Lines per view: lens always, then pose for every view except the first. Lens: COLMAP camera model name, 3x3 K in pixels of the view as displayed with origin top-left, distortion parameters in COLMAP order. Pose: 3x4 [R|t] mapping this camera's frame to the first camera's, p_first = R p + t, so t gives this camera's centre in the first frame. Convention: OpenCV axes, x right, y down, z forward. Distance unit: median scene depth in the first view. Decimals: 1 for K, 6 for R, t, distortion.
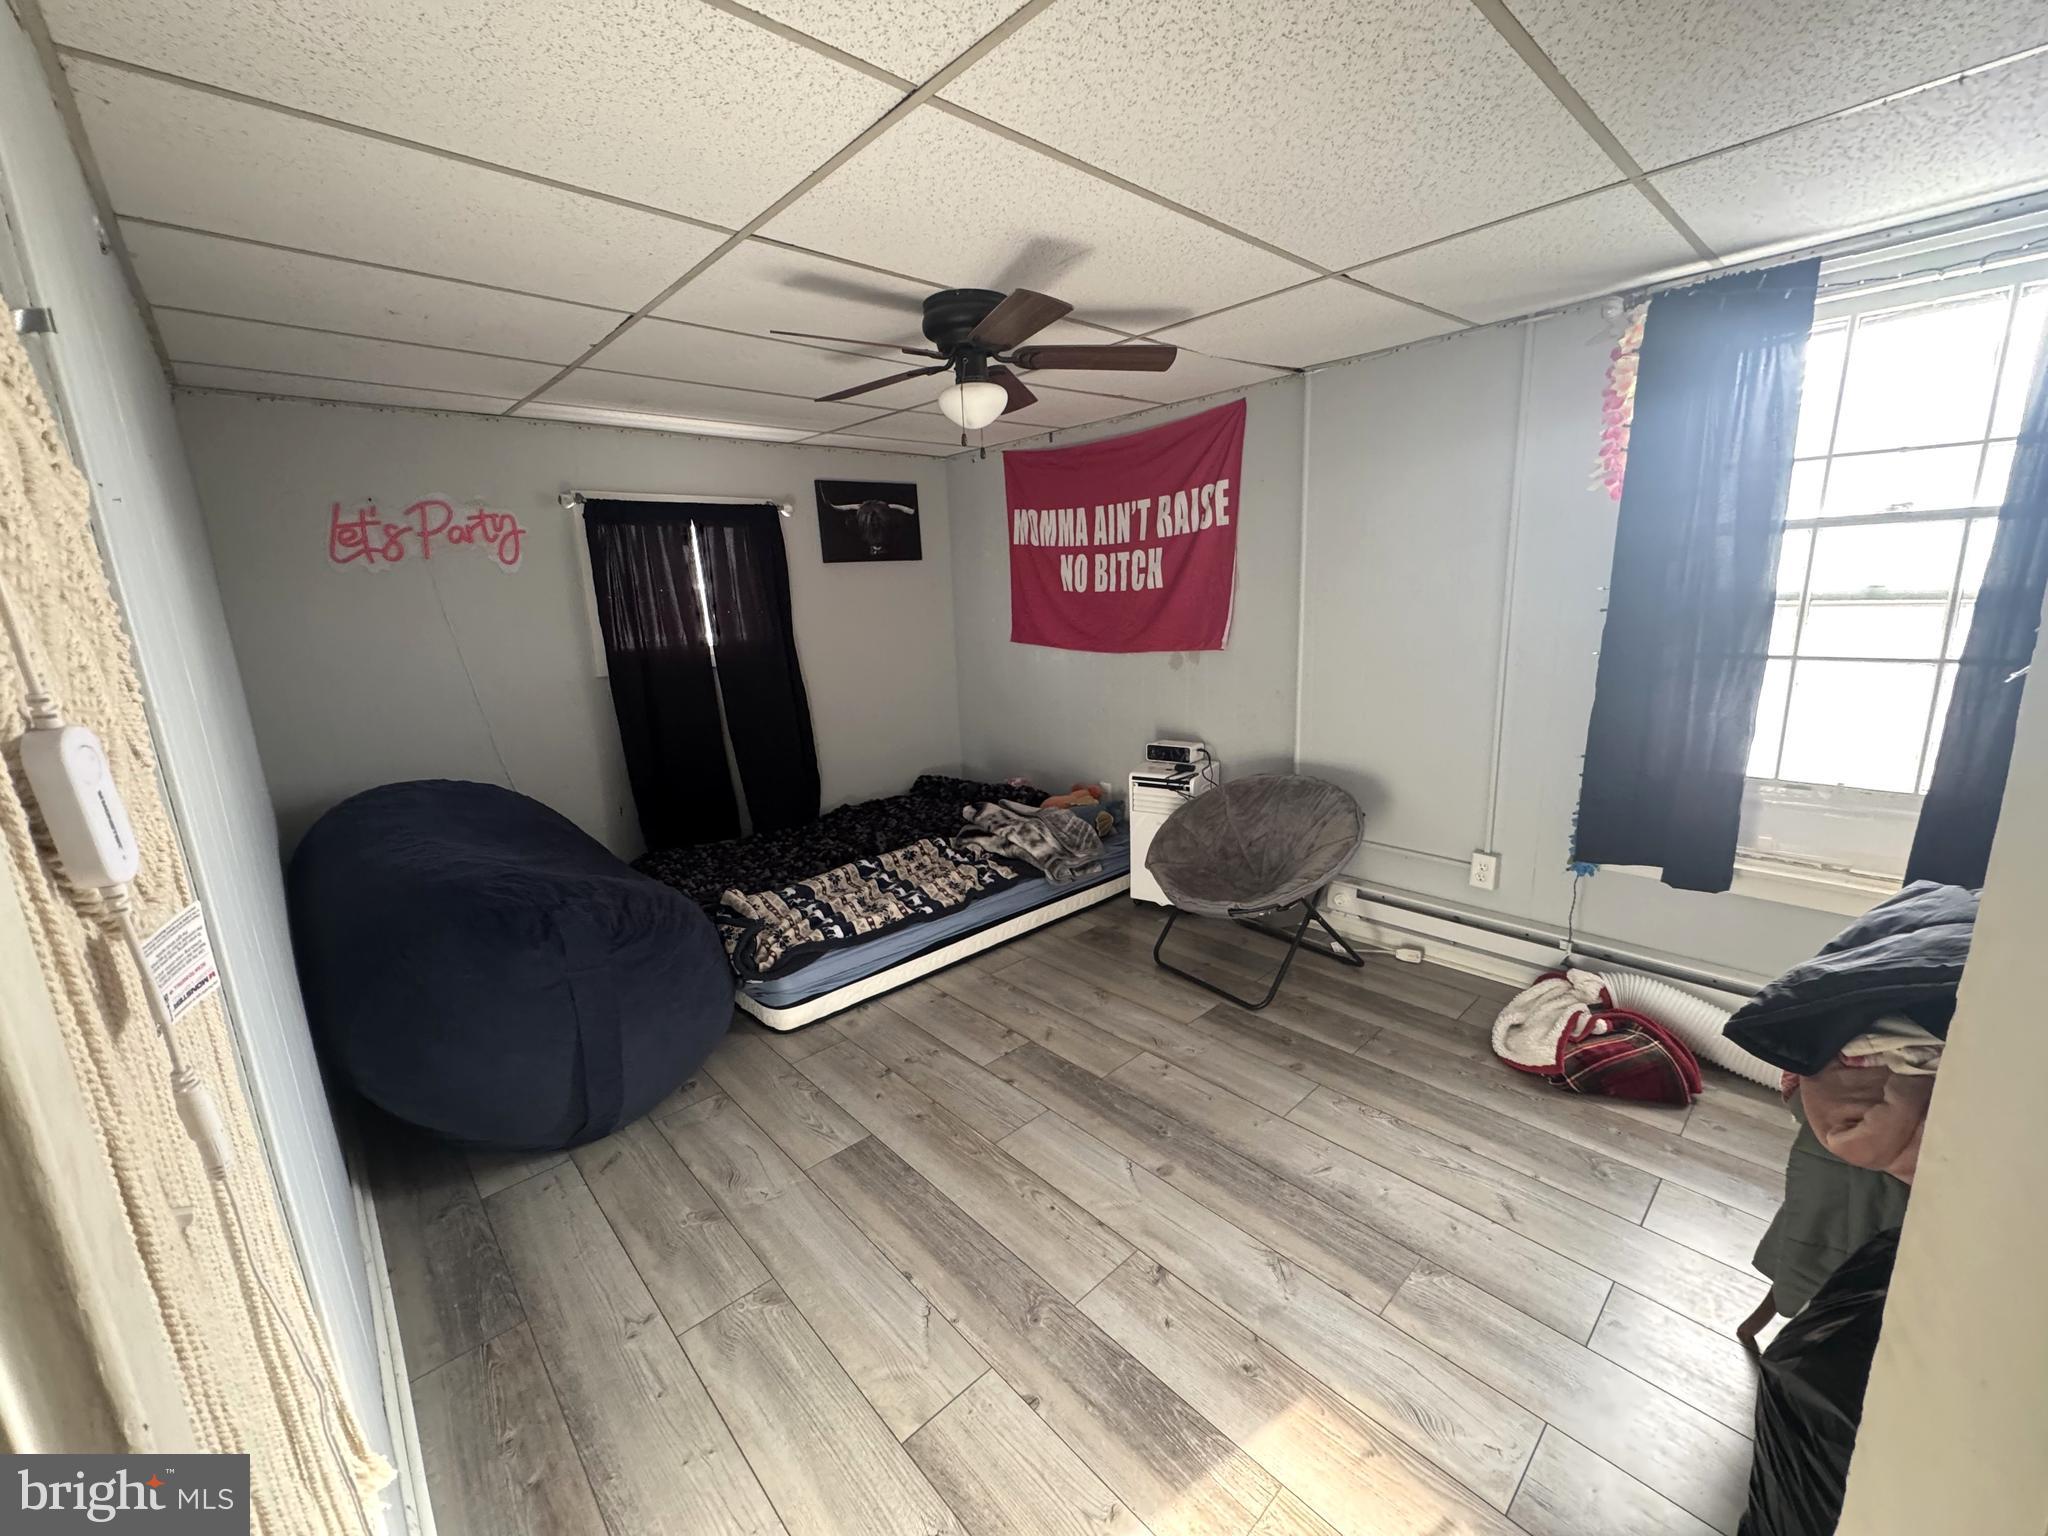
lens RADIAL K [[816.8, 0, 1024.4], [0, 816.8, 767.7], [0, 0, 1]] dist [-0.002853, 0.000388]
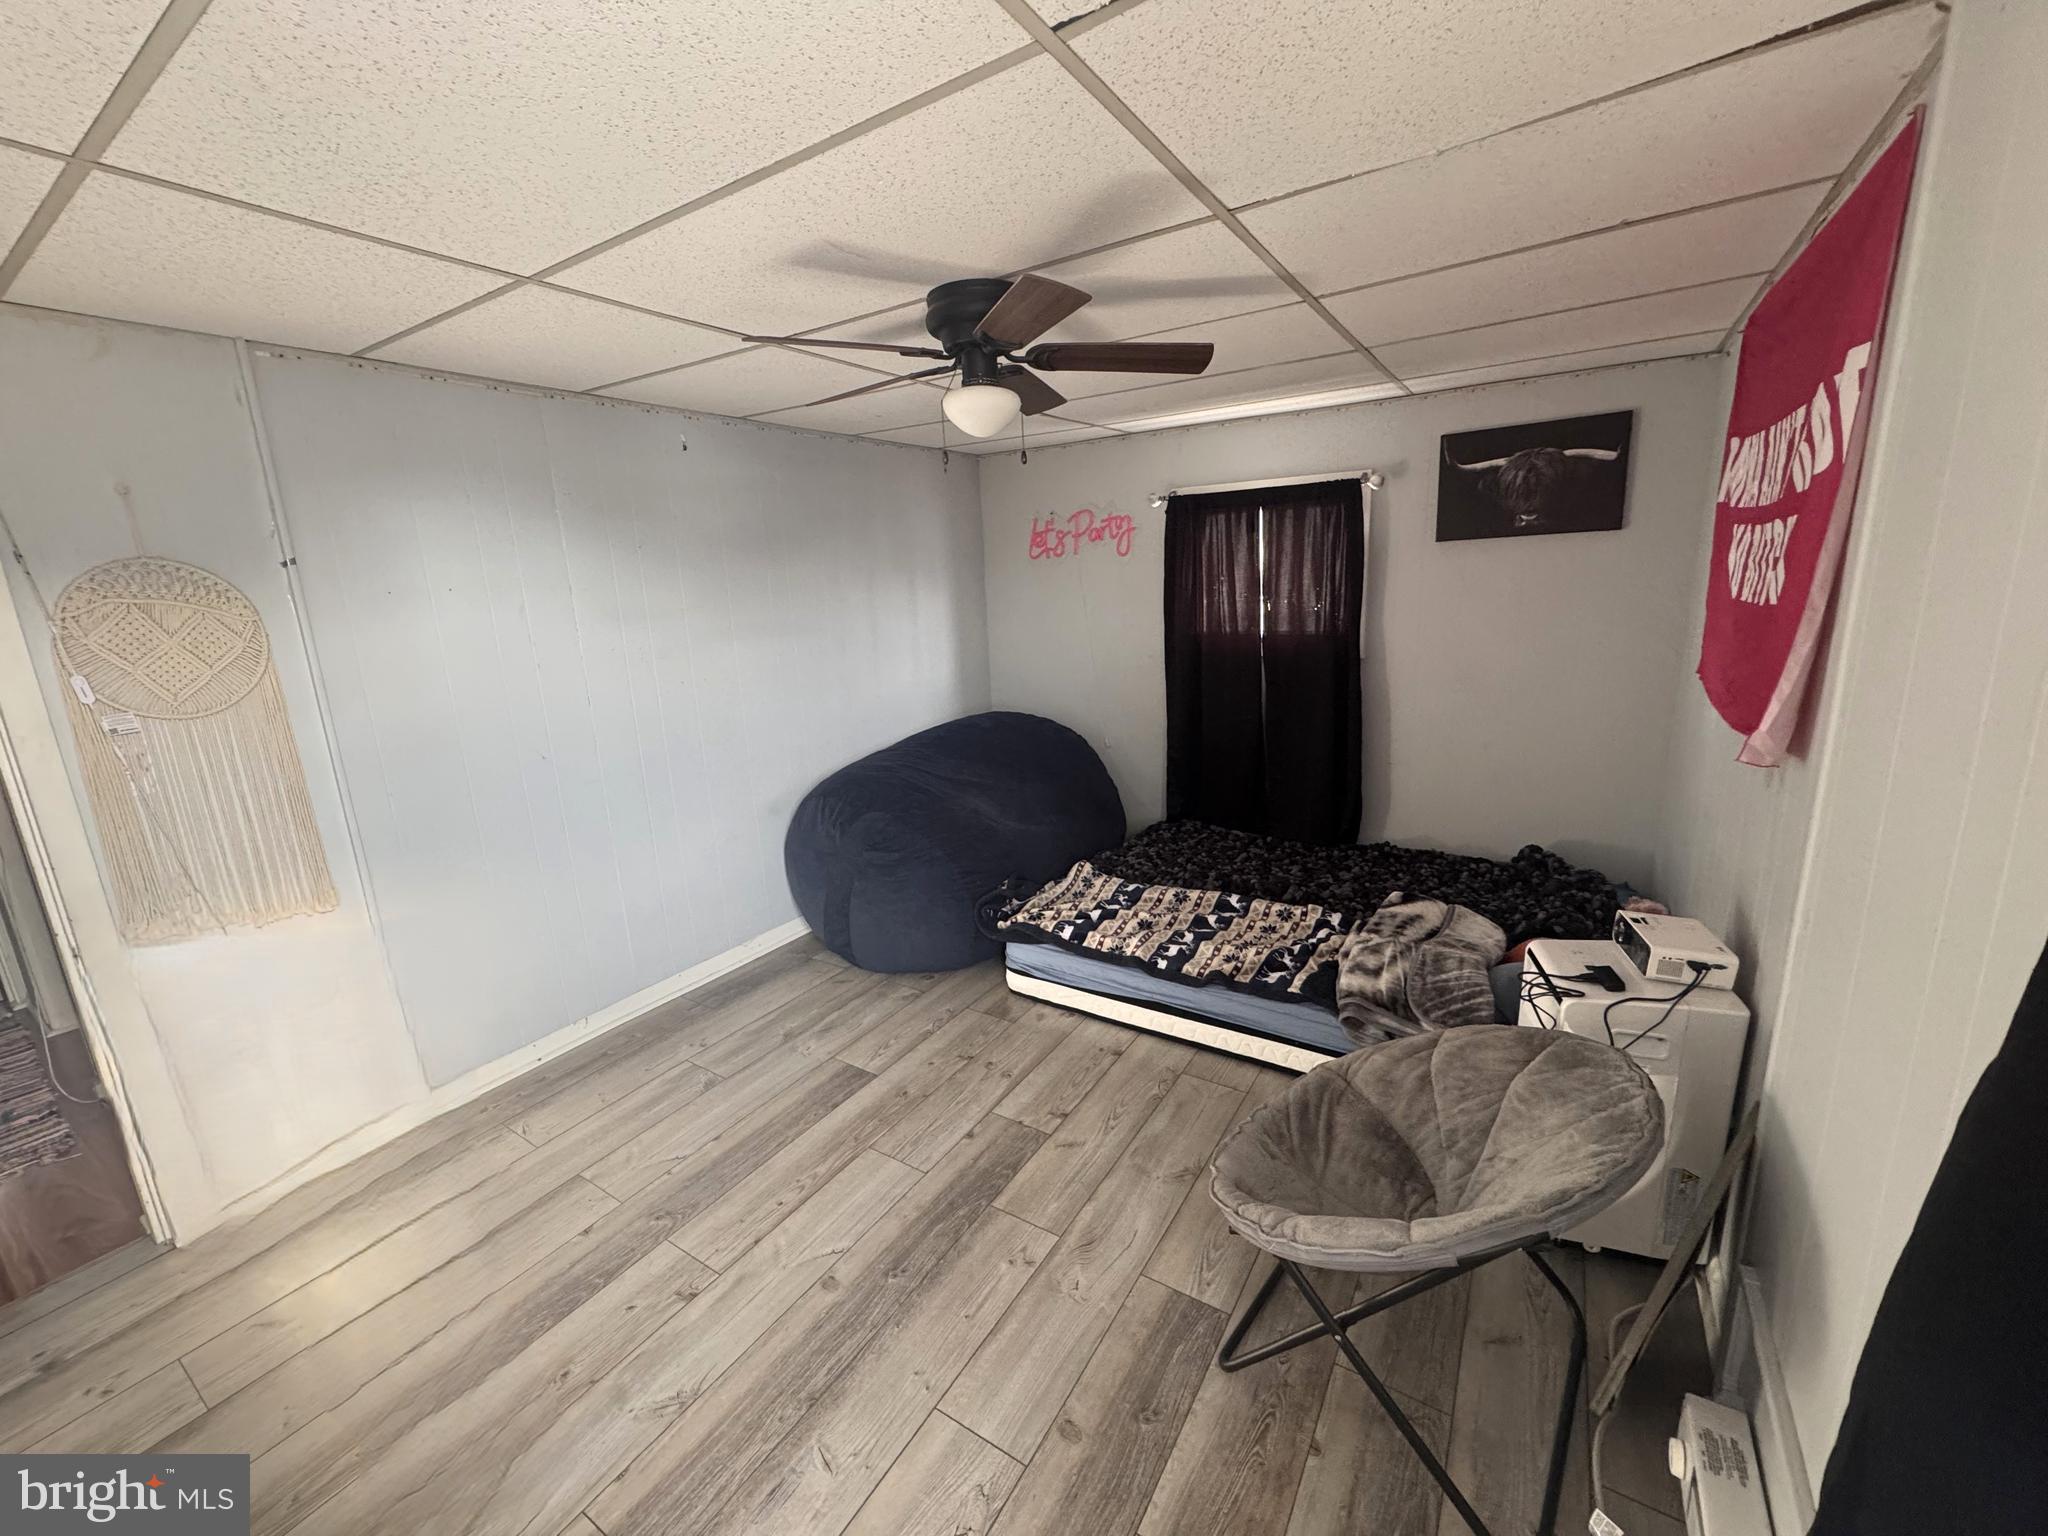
lens RADIAL K [[816.8, 0, 1020.3], [0, 816.8, 767.9], [0, 0, 1]] dist [-0.002853, 0.000388]
pose [[0.251932, 0.247112, -0.935663, 0.612000], [-0.179276, 0.962031, 0.205805, -0.181727], [0.950995, 0.115893, 0.286667, 0.579819]]
